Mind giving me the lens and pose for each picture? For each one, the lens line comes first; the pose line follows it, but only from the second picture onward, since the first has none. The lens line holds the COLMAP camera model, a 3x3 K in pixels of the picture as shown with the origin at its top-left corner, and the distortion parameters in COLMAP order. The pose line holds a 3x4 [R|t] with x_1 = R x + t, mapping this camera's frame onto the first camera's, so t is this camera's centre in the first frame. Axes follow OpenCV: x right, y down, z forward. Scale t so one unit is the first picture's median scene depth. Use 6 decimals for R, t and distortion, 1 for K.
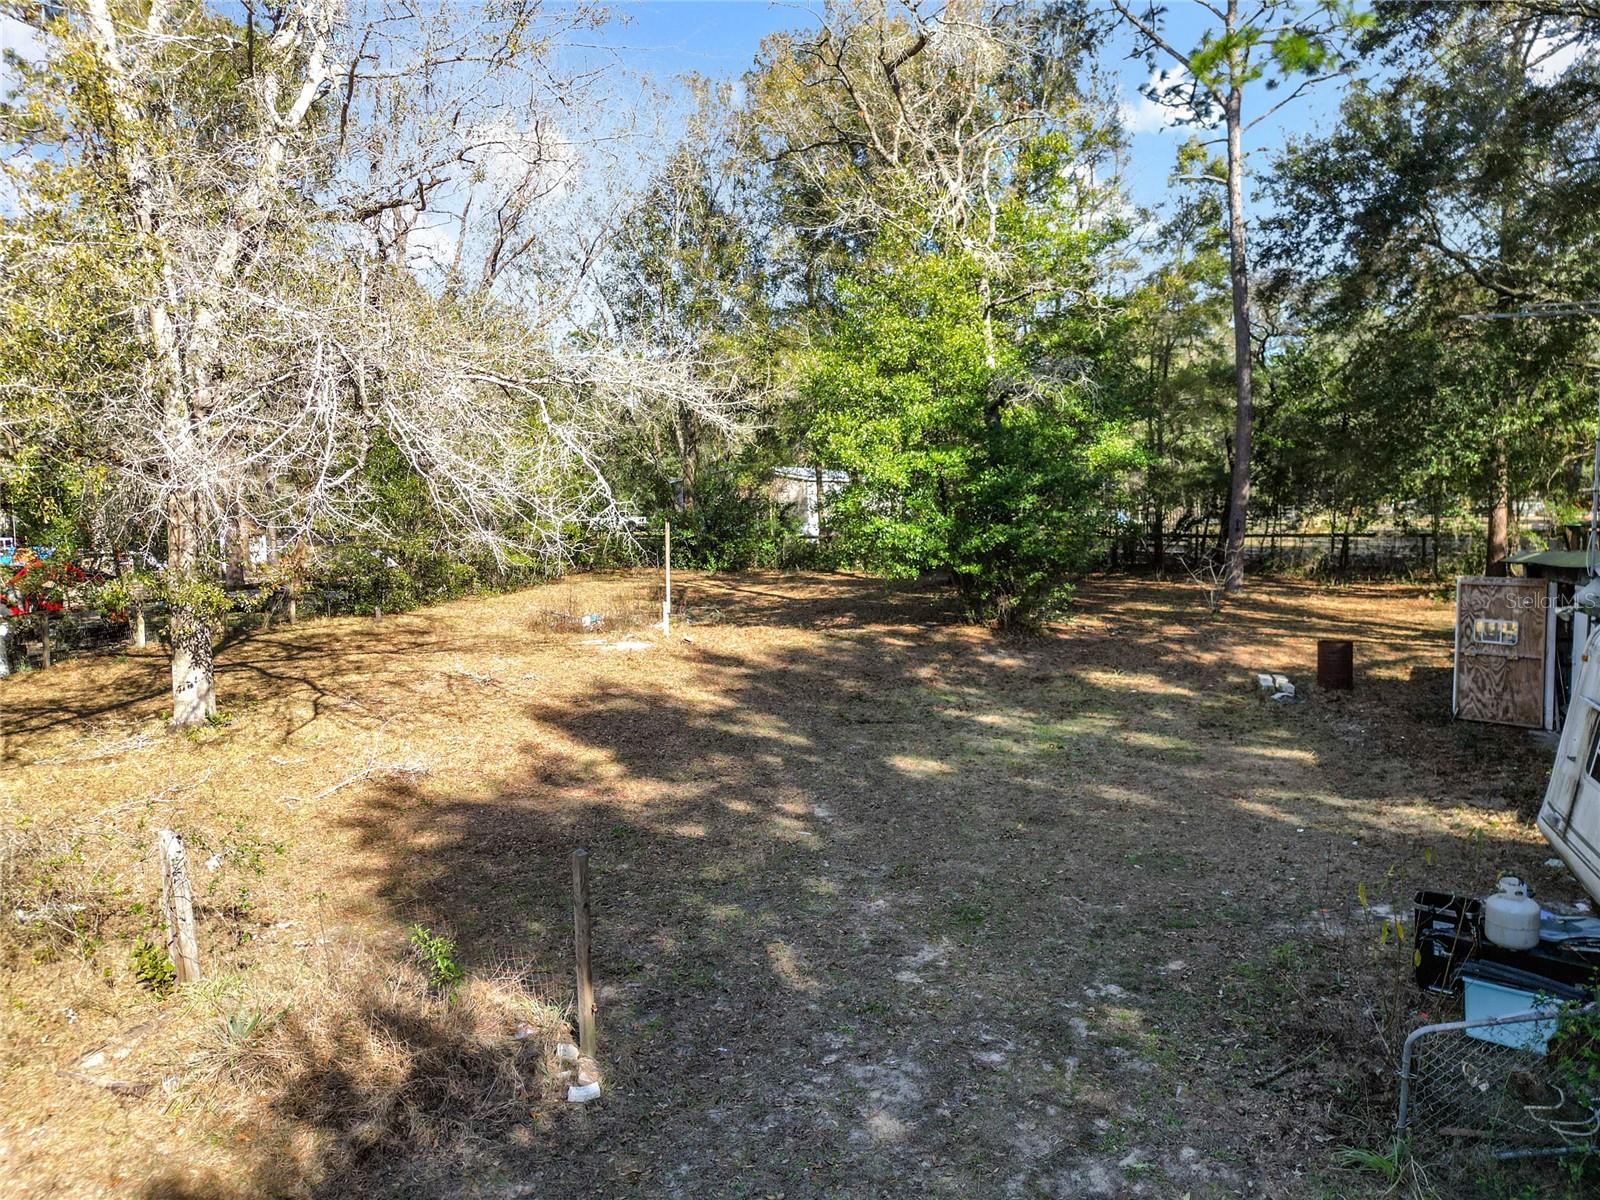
lens RADIAL K [[1125.2, 0, 798.3], [0, 1125.2, 609.2], [0, 0, 1]] dist [0.031044, -0.037569]
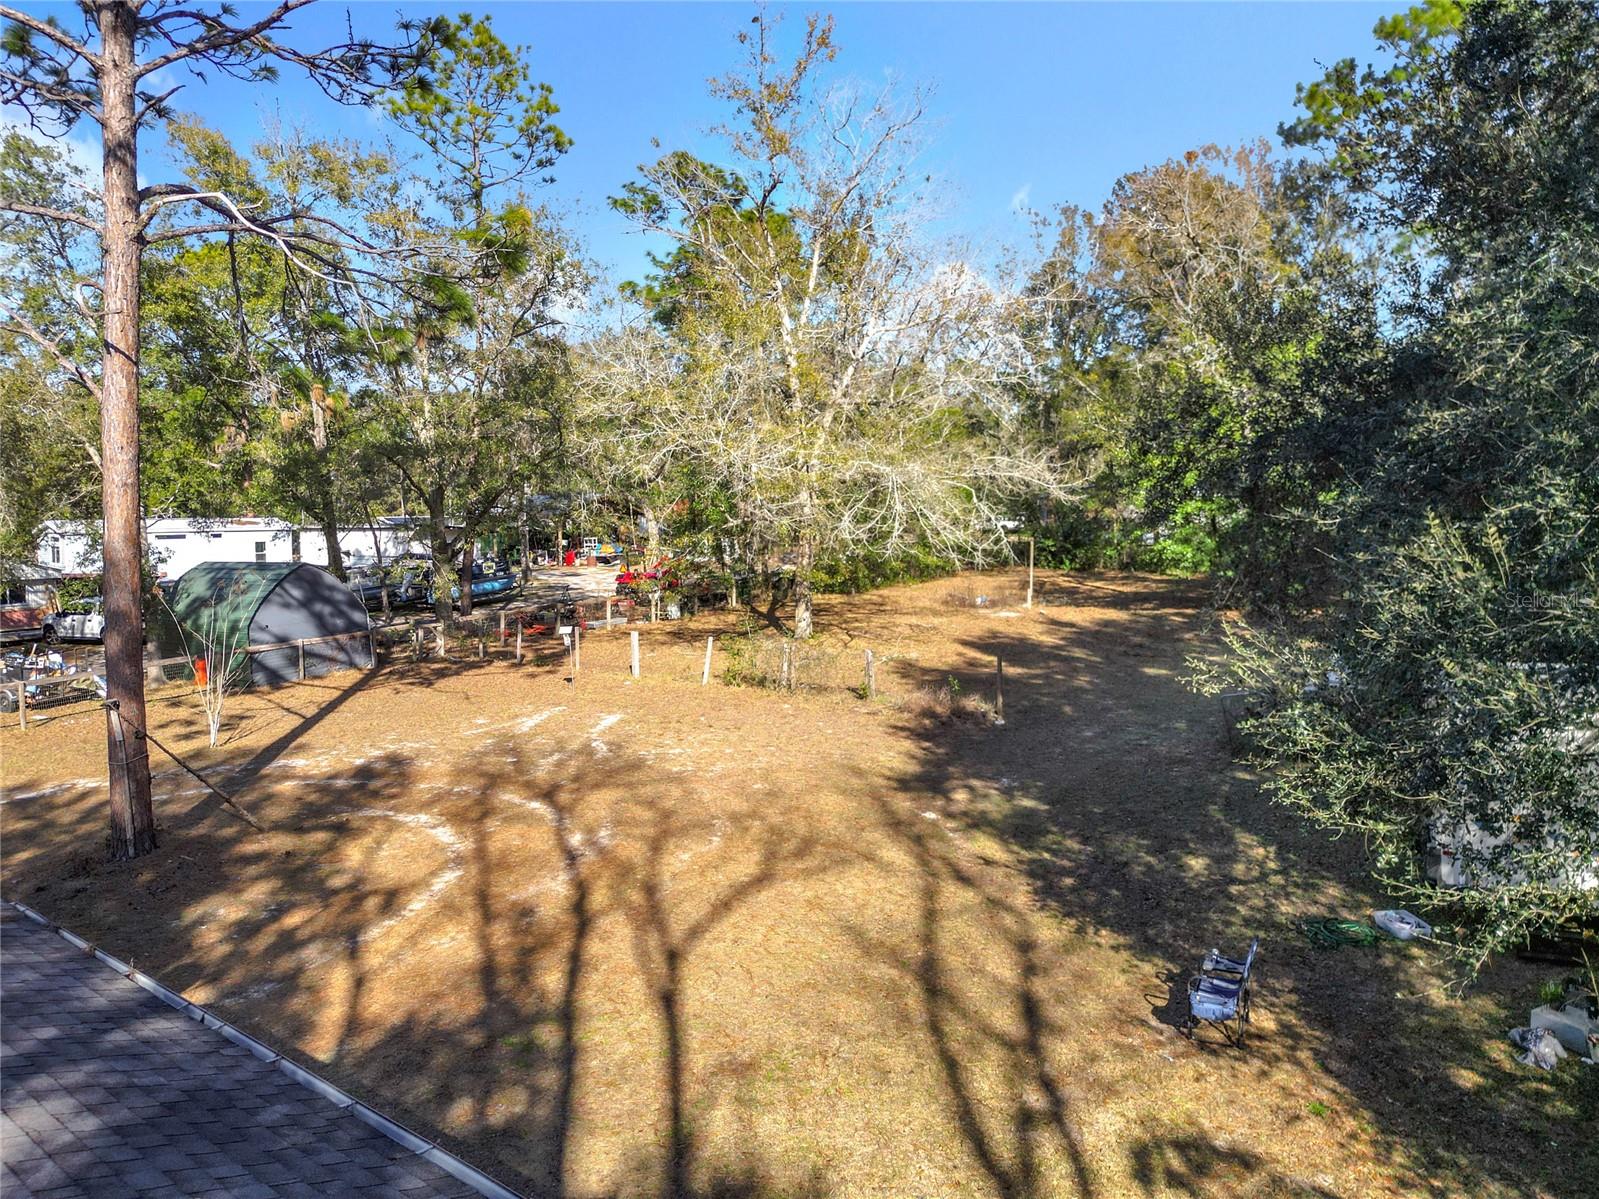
lens RADIAL K [[1124.5, 0, 787.0], [0, 1124.5, 605.9], [0, 0, 1]] dist [0.031044, -0.037569]
pose [[0.945400, 0.032800, -0.324257, 0.076597], [-0.032454, 0.999452, 0.006476, 0.017756], [0.324292, 0.004401, 0.945947, -0.632952]]
